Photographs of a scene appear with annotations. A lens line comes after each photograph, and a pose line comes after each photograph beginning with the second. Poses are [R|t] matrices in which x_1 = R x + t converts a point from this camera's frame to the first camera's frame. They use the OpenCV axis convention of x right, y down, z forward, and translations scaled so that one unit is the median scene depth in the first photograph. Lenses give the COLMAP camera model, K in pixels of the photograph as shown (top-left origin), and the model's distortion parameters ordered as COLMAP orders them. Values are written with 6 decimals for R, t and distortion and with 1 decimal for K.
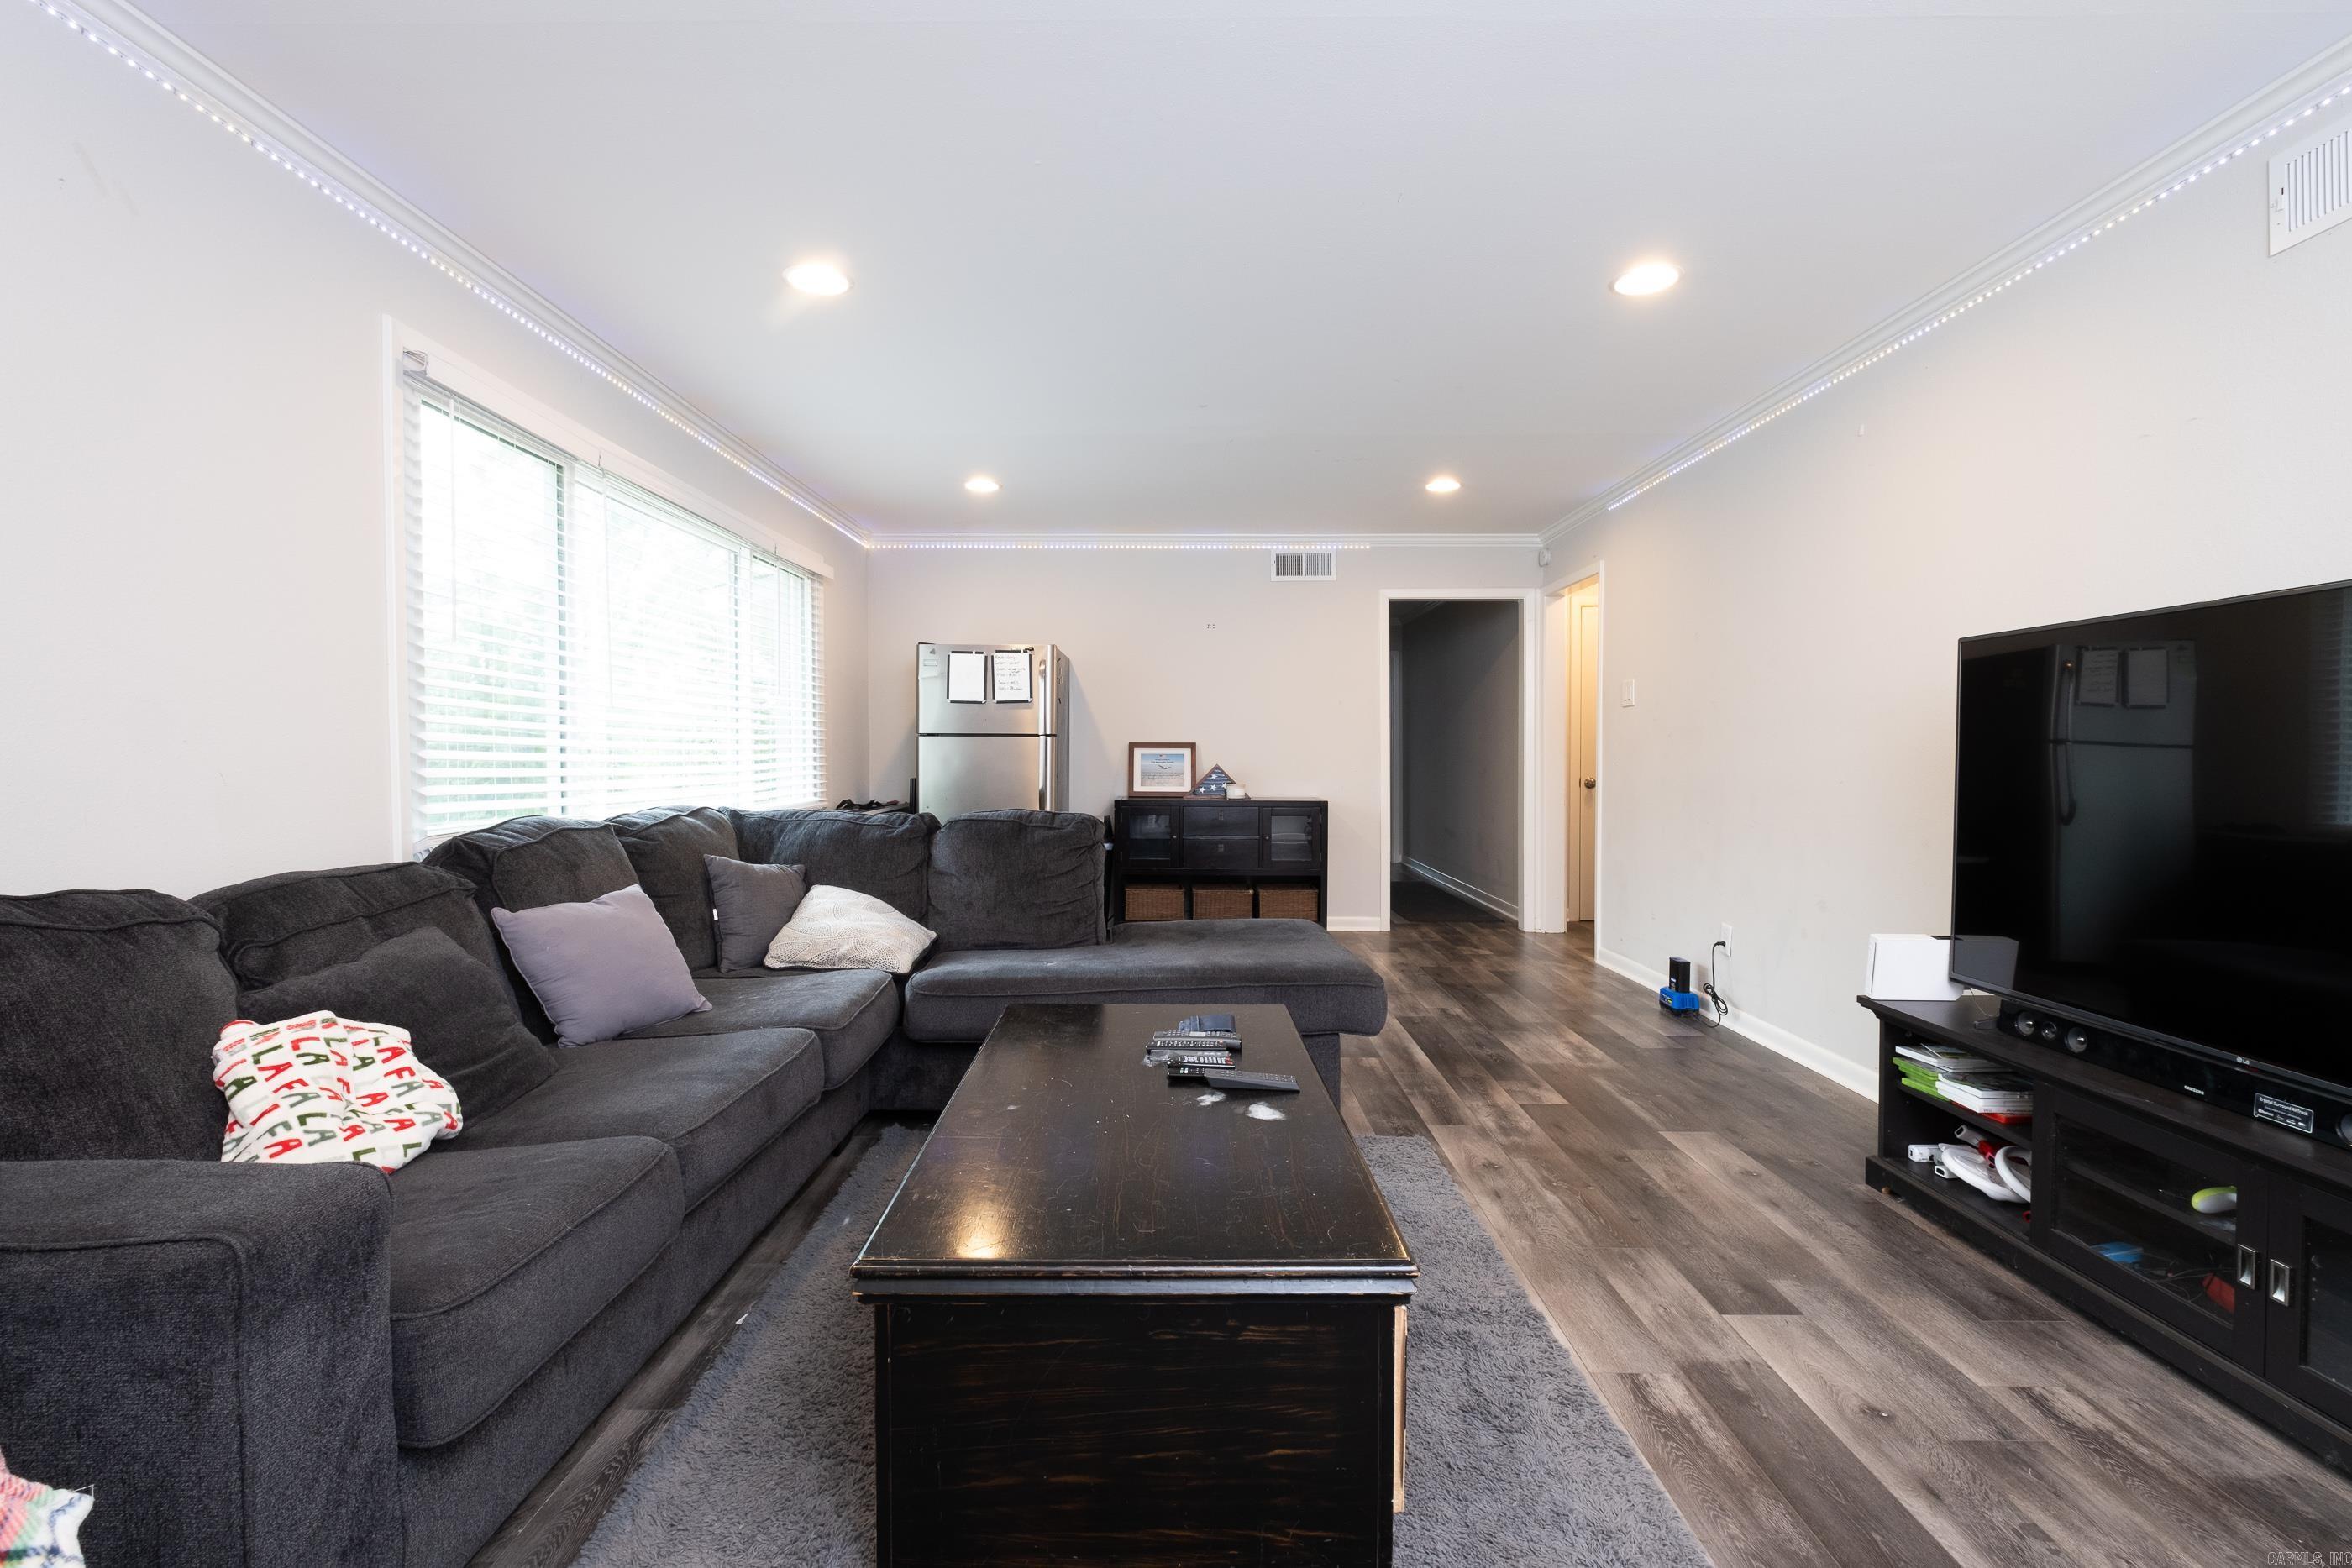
lens RADIAL K [[1039.4, 0, 1220.8], [0, 1039.4, 760.6], [0, 0, 1]] dist [-0.001900, -0.000952]
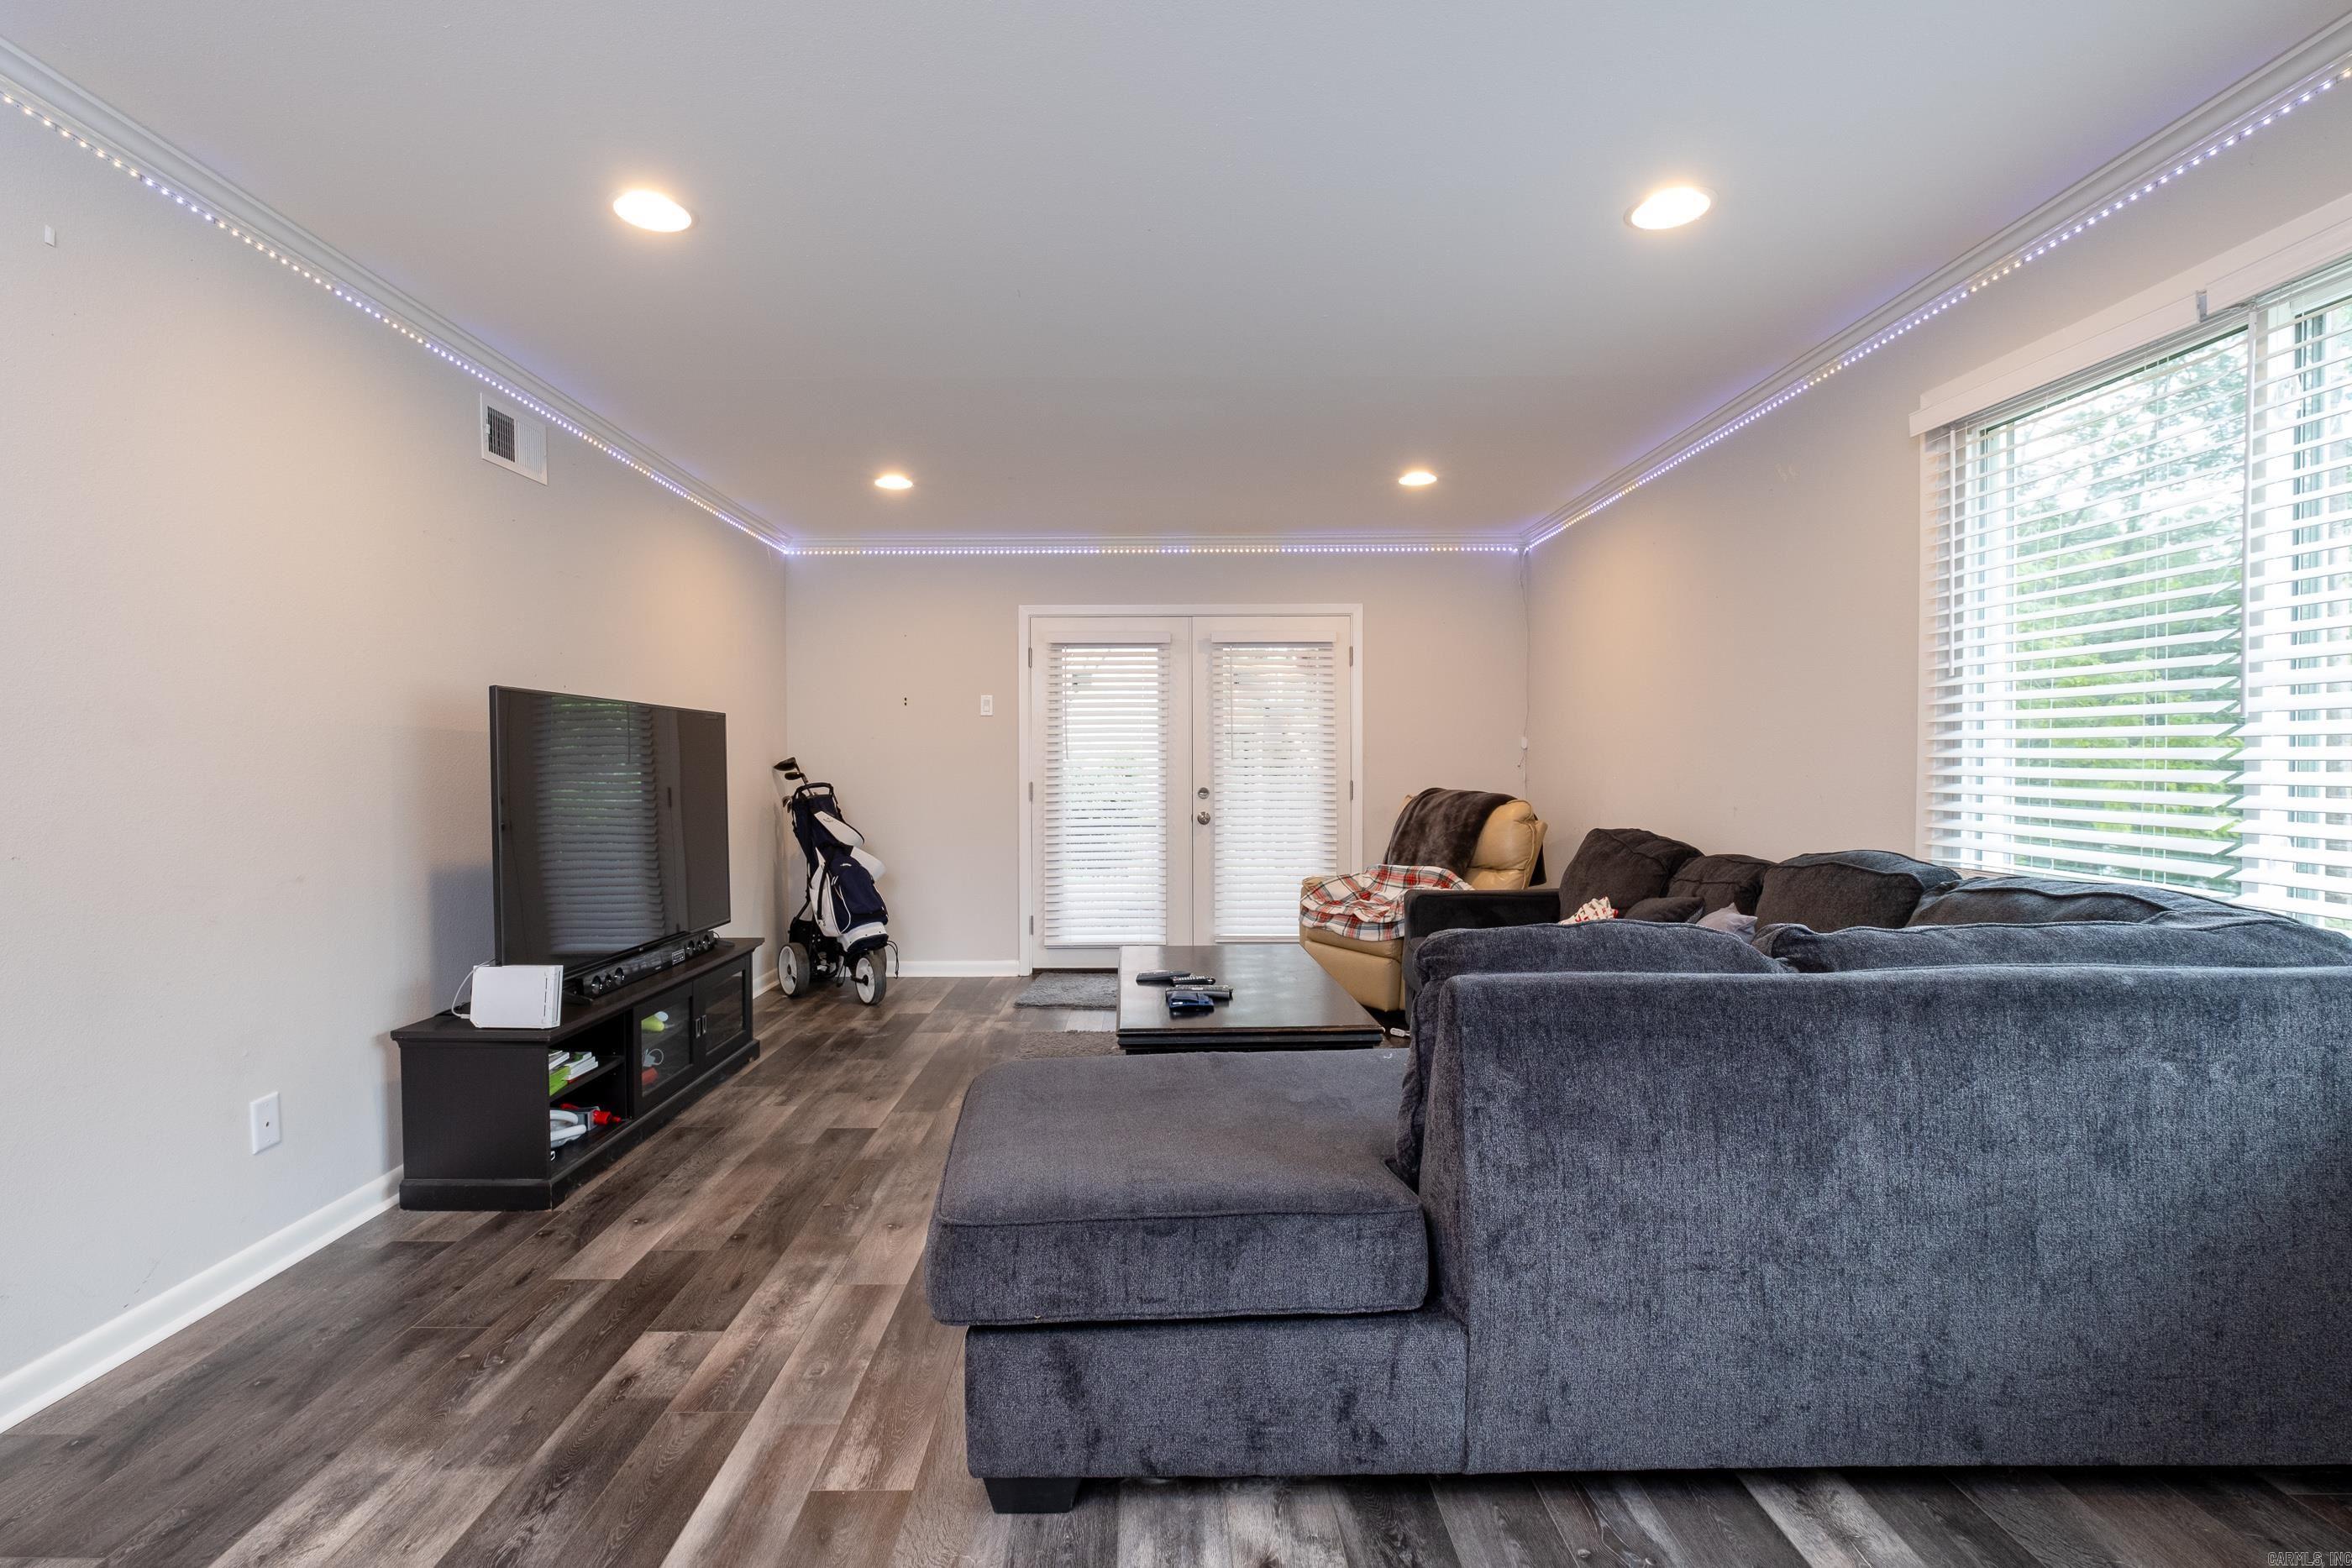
lens RADIAL K [[1039.4, 0, 1146.6], [0, 1039.4, 788.7], [0, 0, 1]] dist [-0.001900, -0.000952]
pose [[-0.999300, -0.006274, 0.036875, -0.008410], [-0.005443, 0.999730, 0.022576, -0.045576], [-0.037006, 0.022359, -0.999065, 2.287592]]
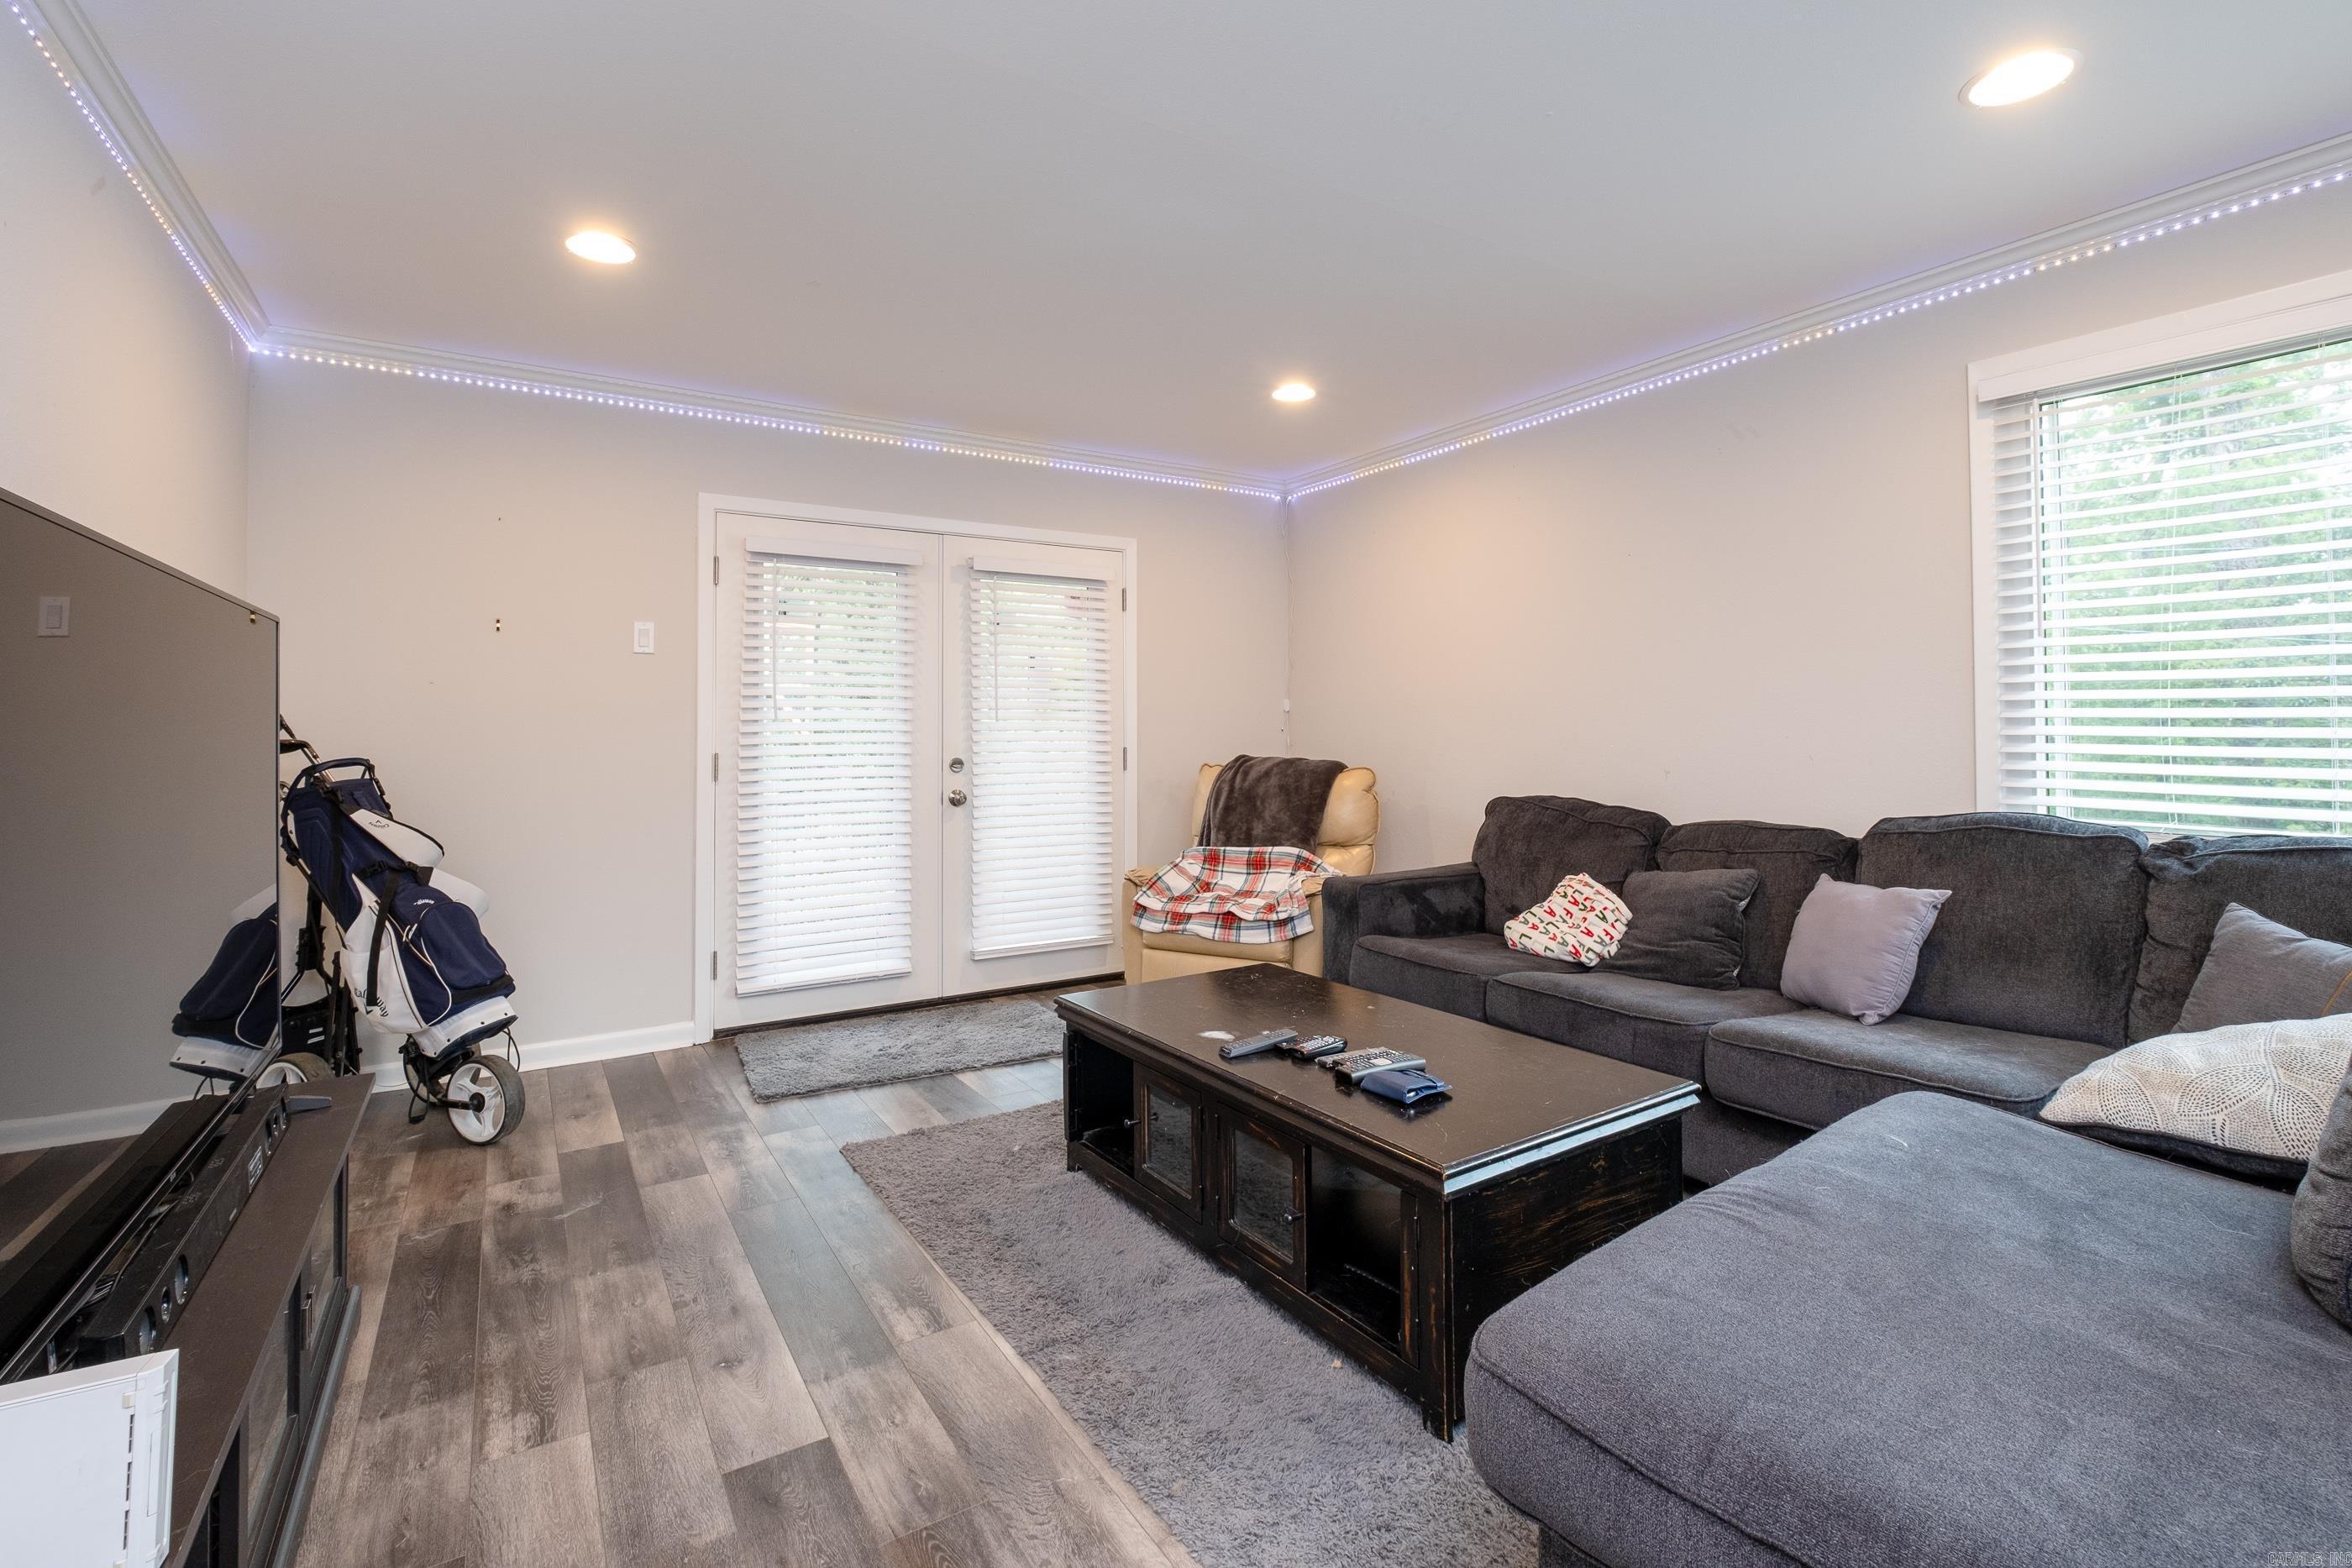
lens RADIAL K [[1039.4, 0, 1150.6], [0, 1039.4, 723.8], [0, 0, 1]] dist [-0.001900, -0.000952]
pose [[-0.869362, -0.009376, -0.494086, 0.586136], [-0.004193, 0.999924, -0.011597, -0.034938], [0.494157, -0.008010, -0.869336, 1.618910]]
